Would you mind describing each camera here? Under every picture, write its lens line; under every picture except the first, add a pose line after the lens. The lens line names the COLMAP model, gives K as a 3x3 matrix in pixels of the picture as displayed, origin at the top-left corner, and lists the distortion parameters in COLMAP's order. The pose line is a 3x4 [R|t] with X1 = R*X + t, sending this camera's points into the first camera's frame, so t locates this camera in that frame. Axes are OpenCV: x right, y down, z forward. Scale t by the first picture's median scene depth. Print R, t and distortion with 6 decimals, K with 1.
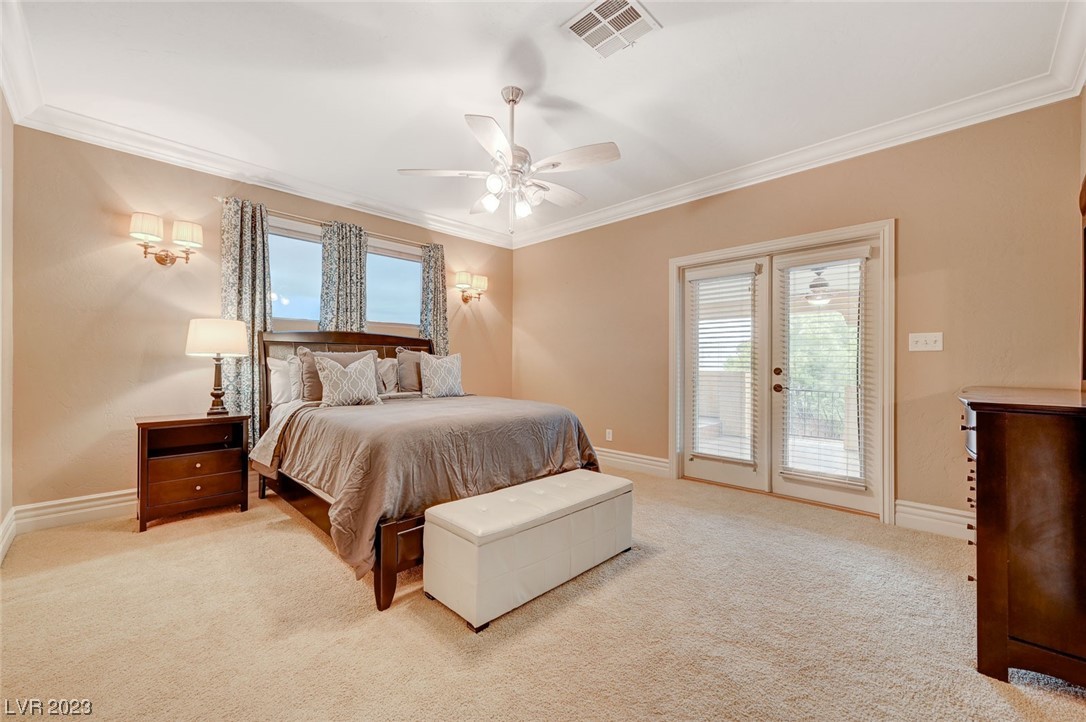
lens RADIAL K [[433.3, 0, 544.7], [0, 433.3, 359.8], [0, 0, 1]] dist [0.002795, 0.000022]
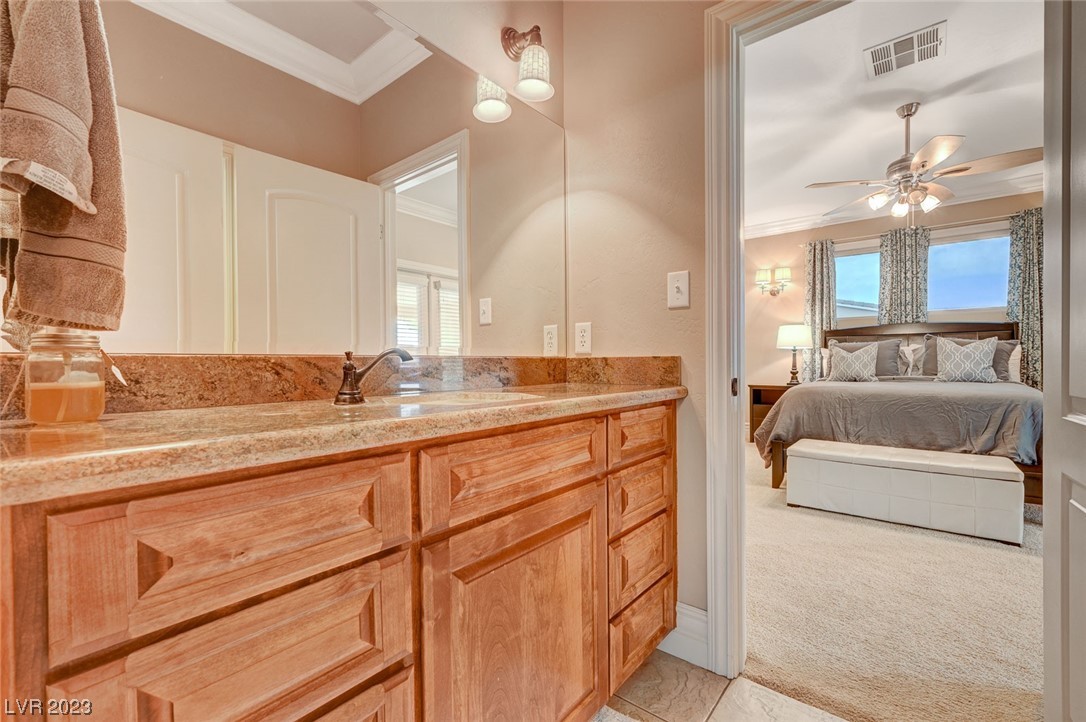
lens RADIAL K [[457.1, 0, 546.0], [0, 457.1, 362.9], [0, 0, 1]] dist [0.000969, -0.000019]
pose [[0.089242, -0.001710, -0.996009, 0.828551], [0.015714, 0.999876, -0.000309, 0.030876], [0.995886, -0.015624, 0.089257, -0.050352]]
